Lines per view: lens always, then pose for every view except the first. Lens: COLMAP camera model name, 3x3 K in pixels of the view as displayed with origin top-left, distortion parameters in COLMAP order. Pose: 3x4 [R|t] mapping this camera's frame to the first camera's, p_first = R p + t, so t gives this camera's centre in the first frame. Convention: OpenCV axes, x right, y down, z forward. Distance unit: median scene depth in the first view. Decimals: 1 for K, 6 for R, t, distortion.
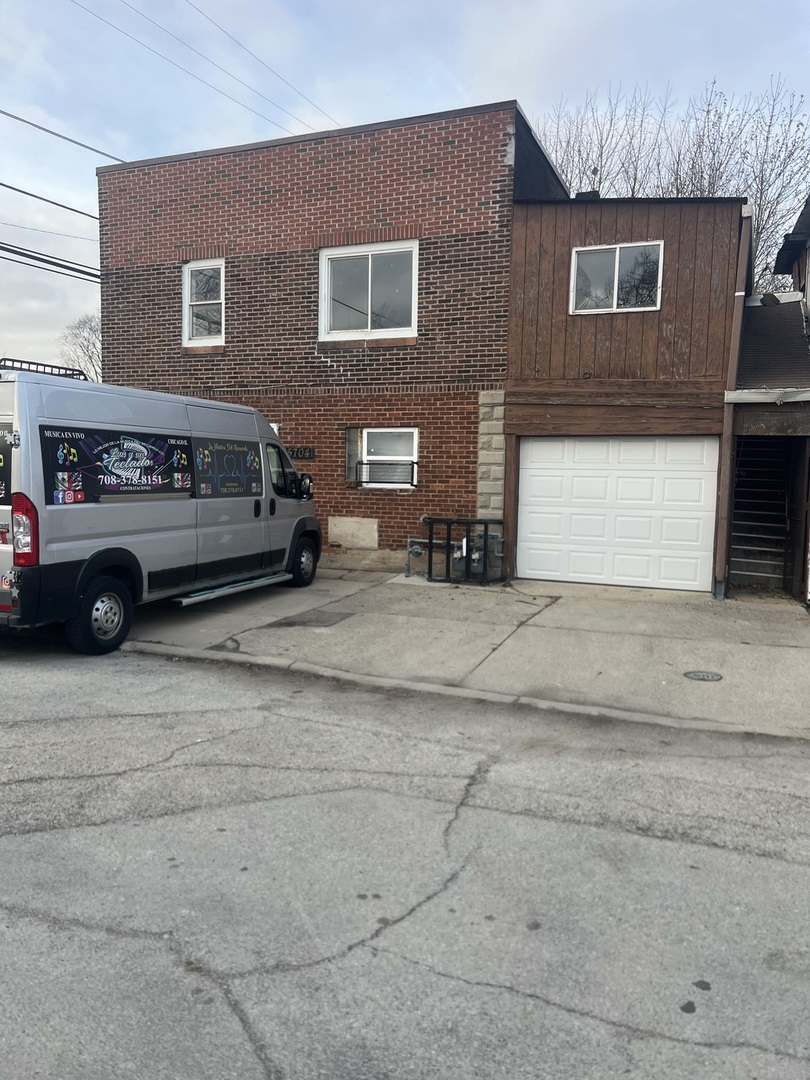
lens RADIAL K [[792.1, 0, 408.7], [0, 792.1, 533.3], [0, 0, 1]] dist [0.103776, -0.183142]
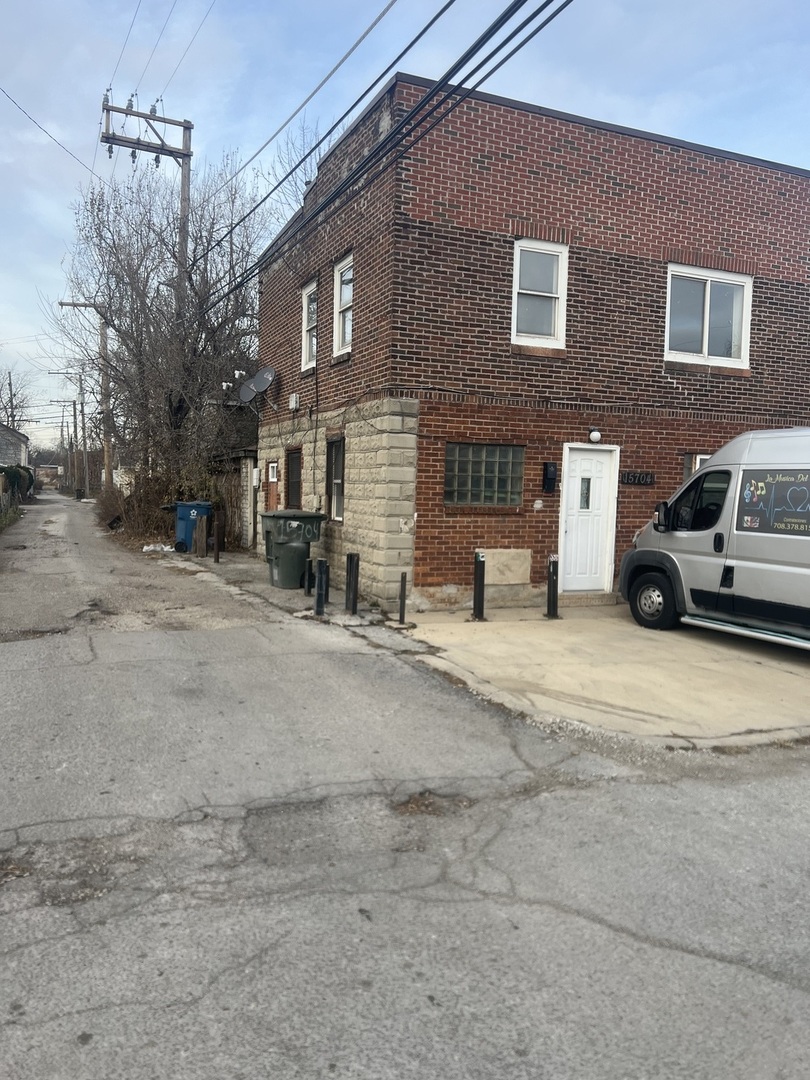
lens RADIAL K [[792.1, 0, 408.7], [0, 792.1, 533.3], [0, 0, 1]] dist [0.103776, -0.183142]
pose [[0.698120, -0.041724, 0.714764, -1.061095], [0.042175, 0.998964, 0.017121, -0.070741], [-0.714737, 0.018193, 0.699156, 0.594902]]
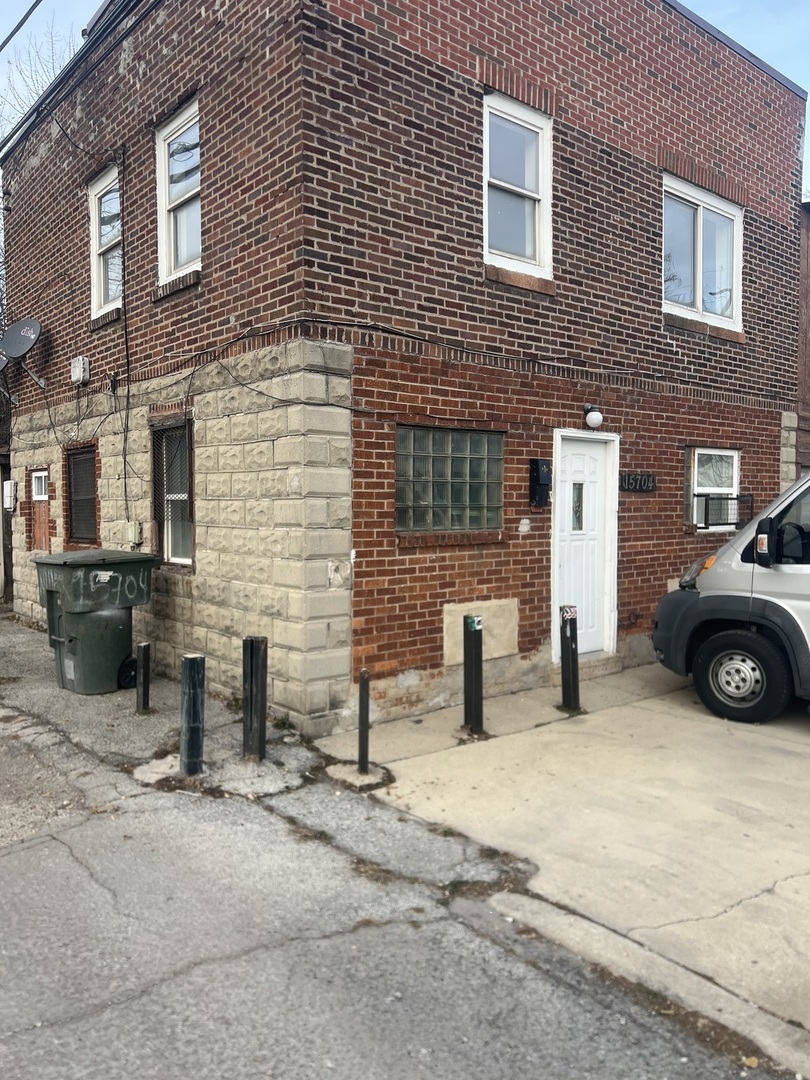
lens RADIAL K [[800.5, 0, 404.0], [0, 800.5, 530.6], [0, 0, 1]] dist [0.071777, -0.076581]
pose [[0.466305, -0.048956, 0.883268, -0.848628], [0.077452, 0.996893, 0.014364, -0.094265], [-0.881227, 0.061713, 0.468648, 0.940747]]
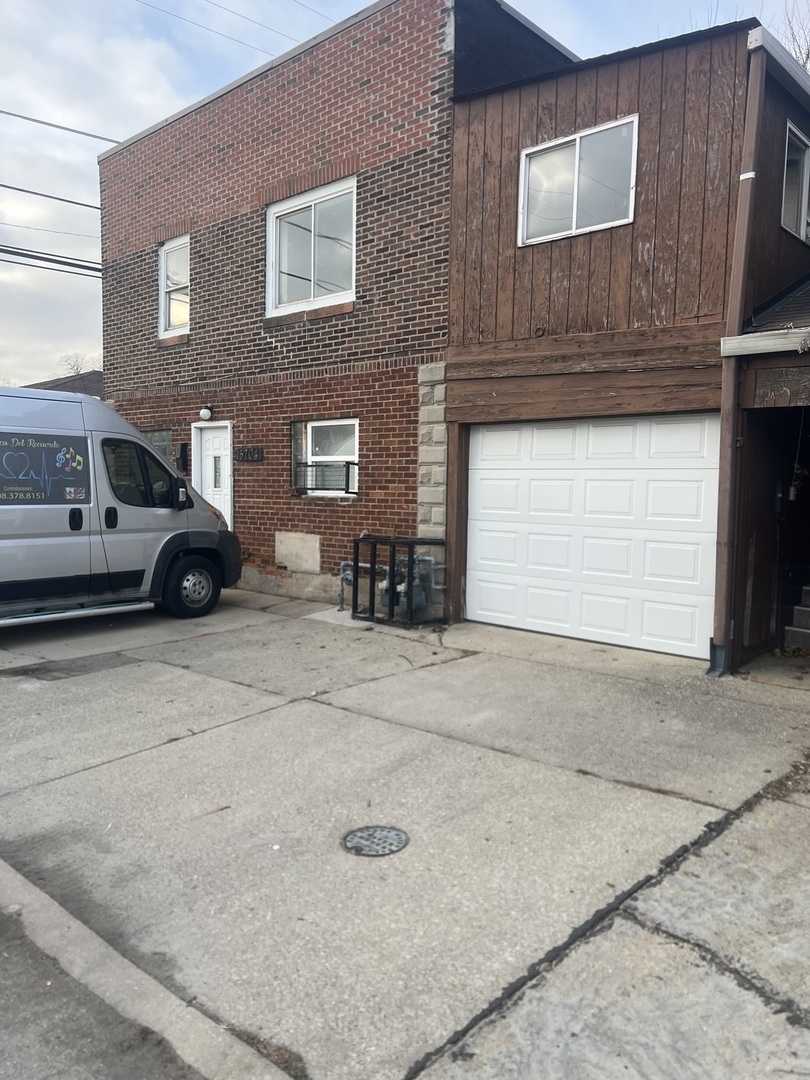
lens RADIAL K [[800.5, 0, 404.0], [0, 800.5, 530.6], [0, 0, 1]] dist [0.071777, -0.076581]
pose [[0.936965, 0.015604, -0.349075, 0.333507], [-0.023312, 0.999568, -0.017893, -0.011018], [0.348645, 0.024902, 0.936924, 0.292204]]
